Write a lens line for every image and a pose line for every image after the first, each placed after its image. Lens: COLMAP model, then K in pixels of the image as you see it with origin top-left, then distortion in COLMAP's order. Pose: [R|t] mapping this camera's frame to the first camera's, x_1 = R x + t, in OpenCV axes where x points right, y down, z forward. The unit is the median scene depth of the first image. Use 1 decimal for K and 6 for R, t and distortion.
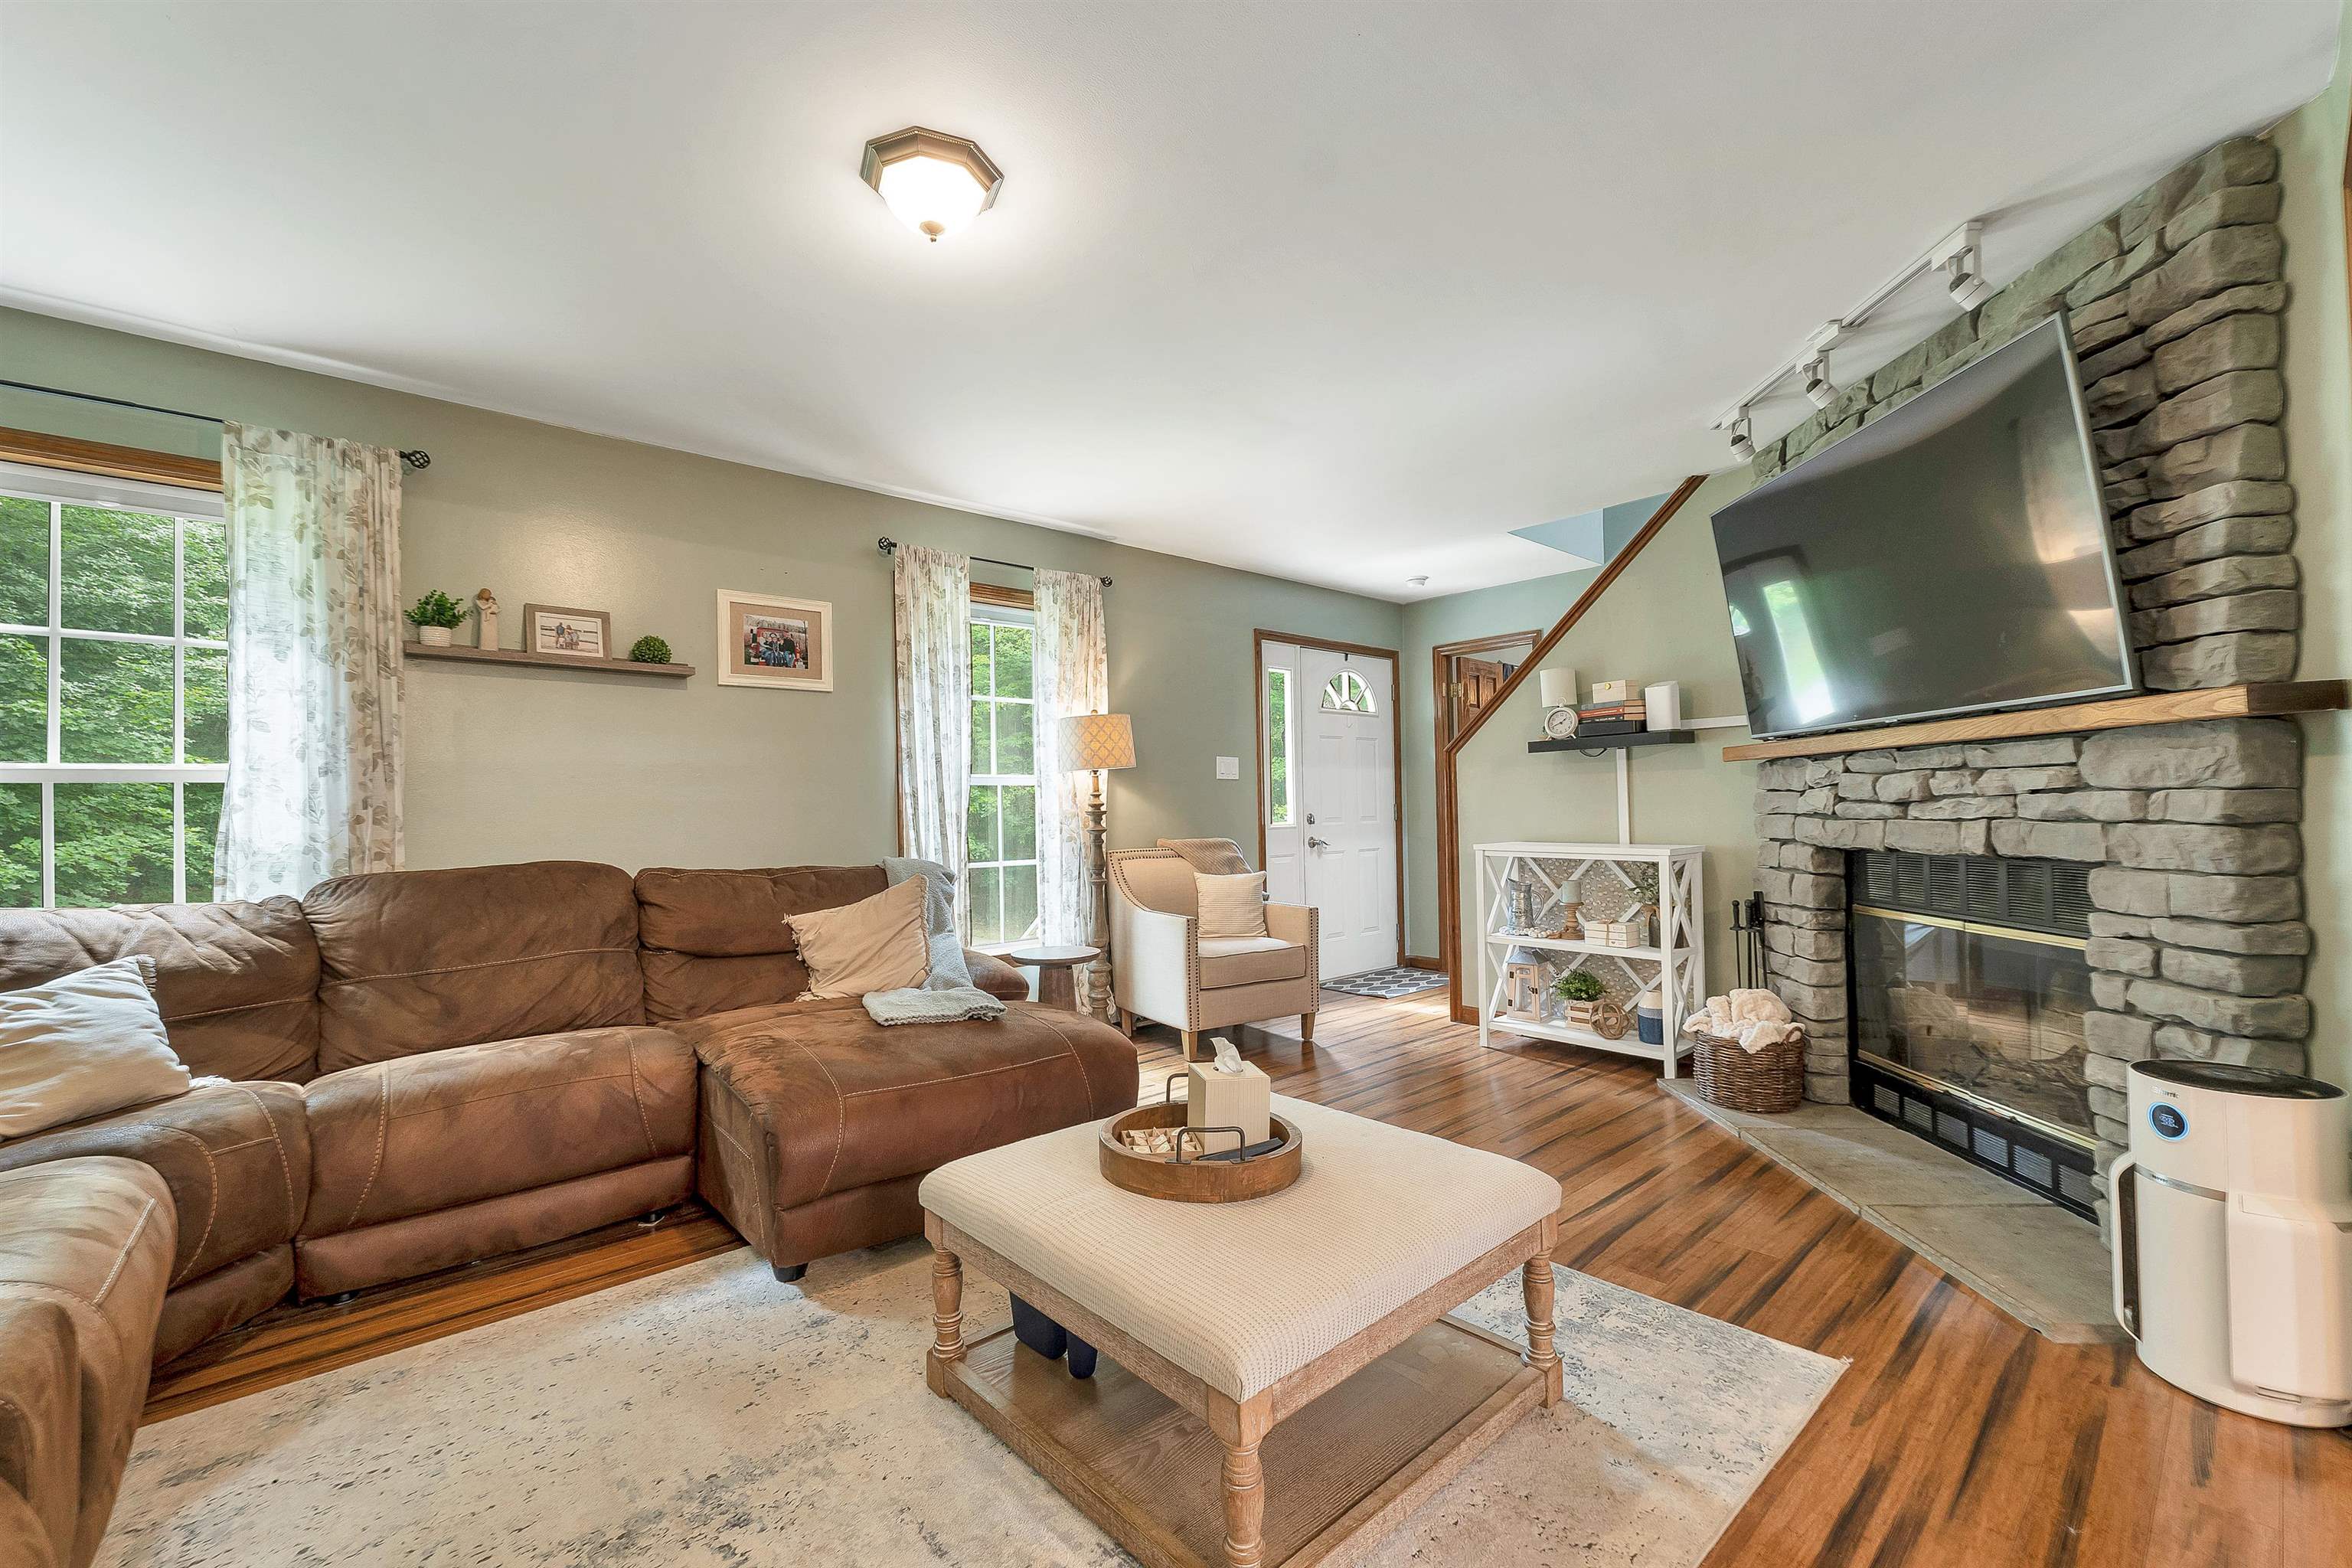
lens RADIAL K [[972.6, 0, 1199.4], [0, 972.6, 792.2], [0, 0, 1]] dist [-0.000905, 0.000352]
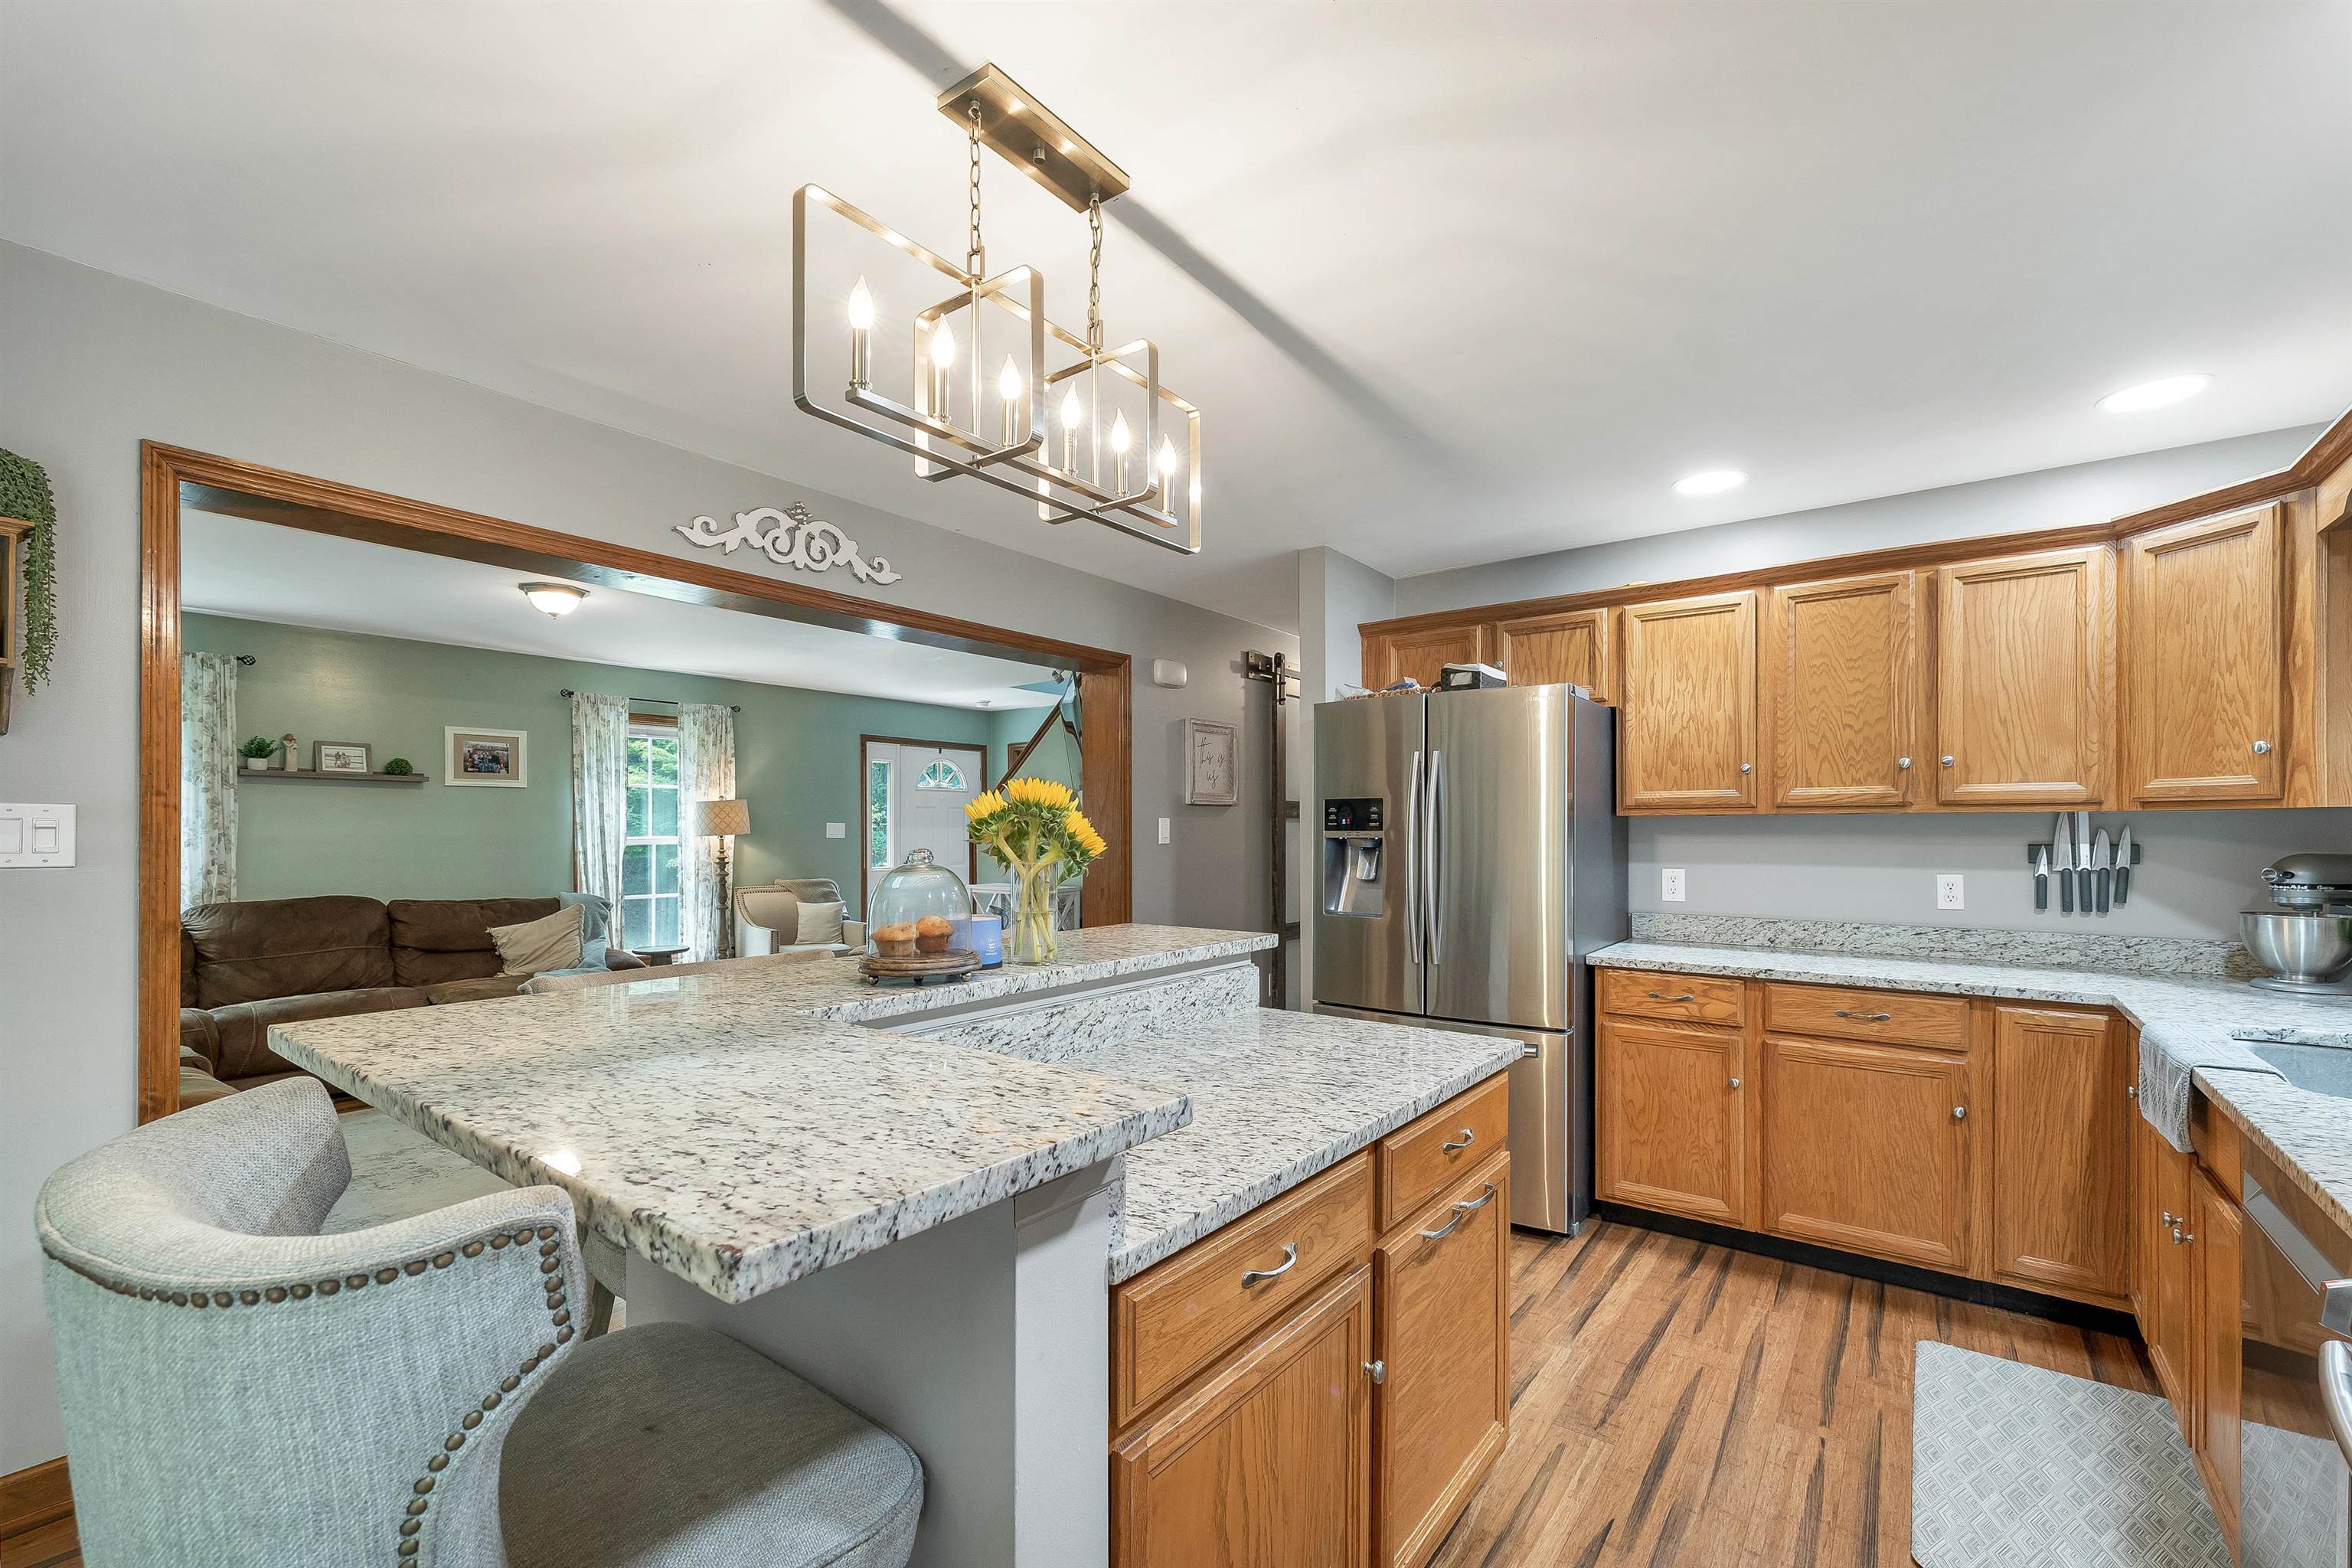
lens RADIAL K [[972.6, 0, 1187.2], [0, 972.6, 826.9], [0, 0, 1]] dist [-0.000905, 0.000352]
pose [[0.981501, 0.016808, 0.190718, 0.394698], [-0.018833, 0.999784, 0.008814, -0.077030], [-0.190529, -0.012242, 0.981605, -0.792933]]
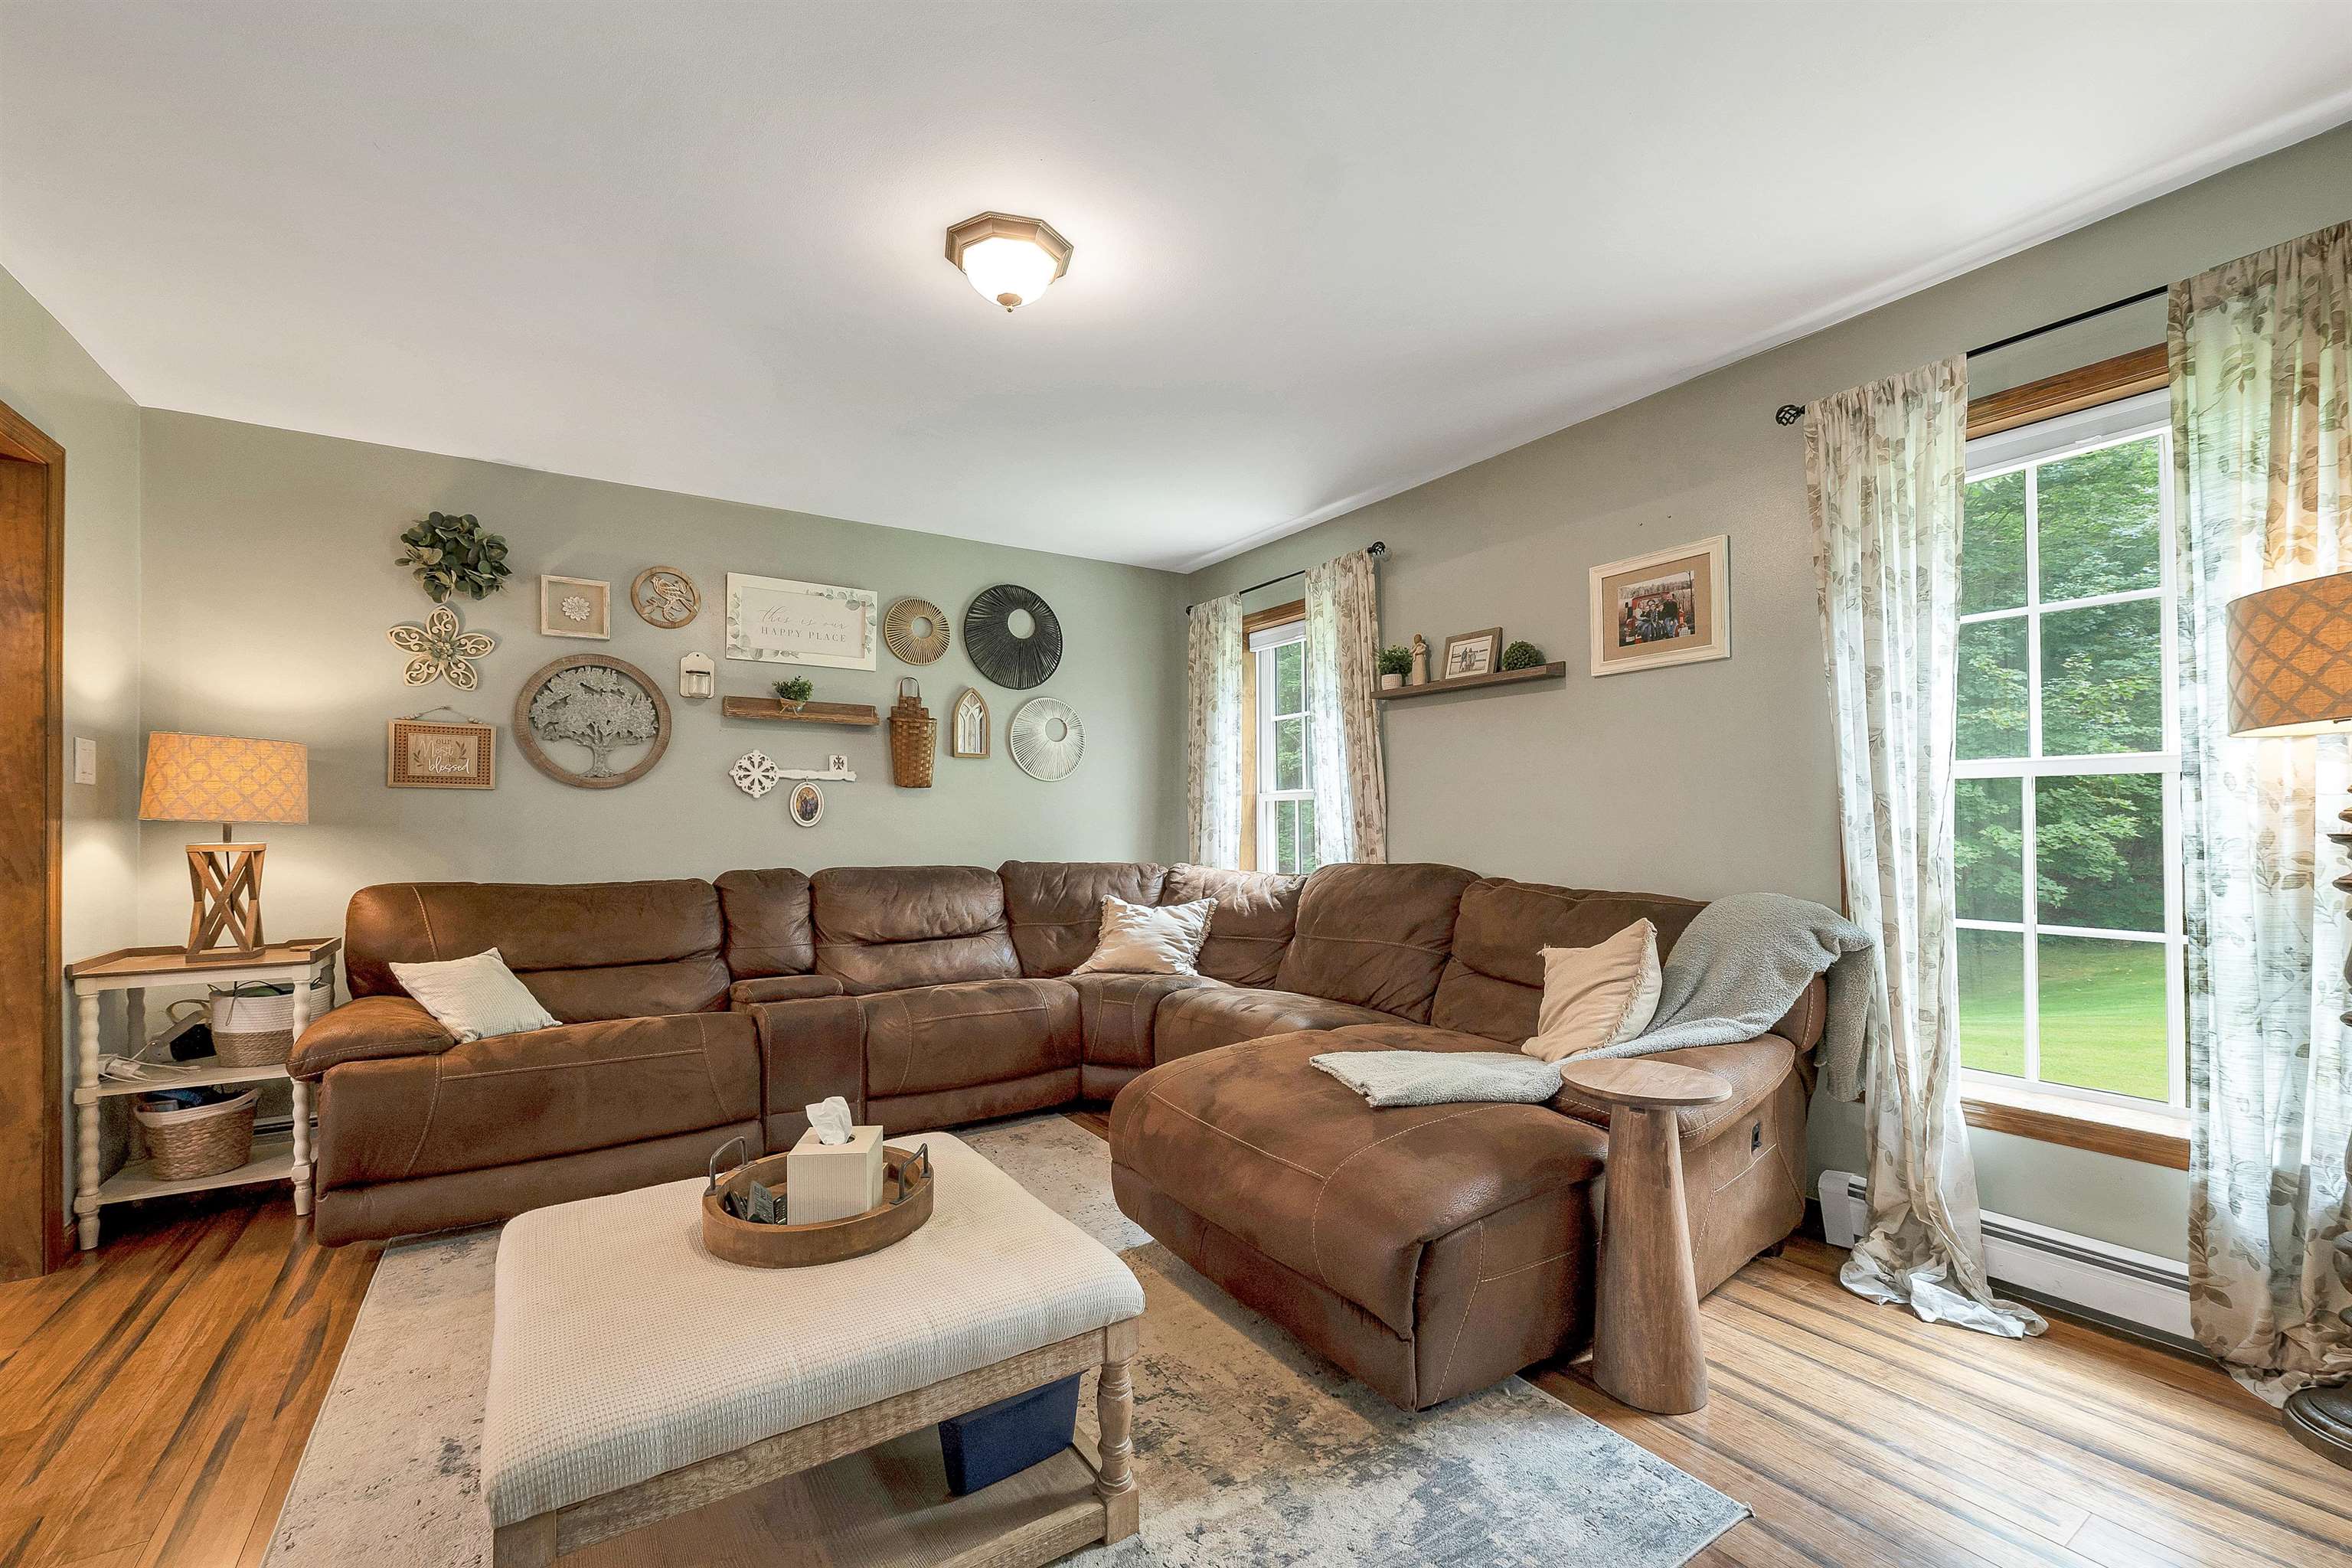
lens RADIAL K [[972.6, 0, 1149.7], [0, 972.6, 815.1], [0, 0, 1]] dist [-0.000905, 0.000352]
pose [[-0.177316, 0.012877, -0.984070, 0.430859], [0.027006, 0.999602, 0.008214, -0.003629], [0.983783, -0.025119, -0.177593, 0.736644]]
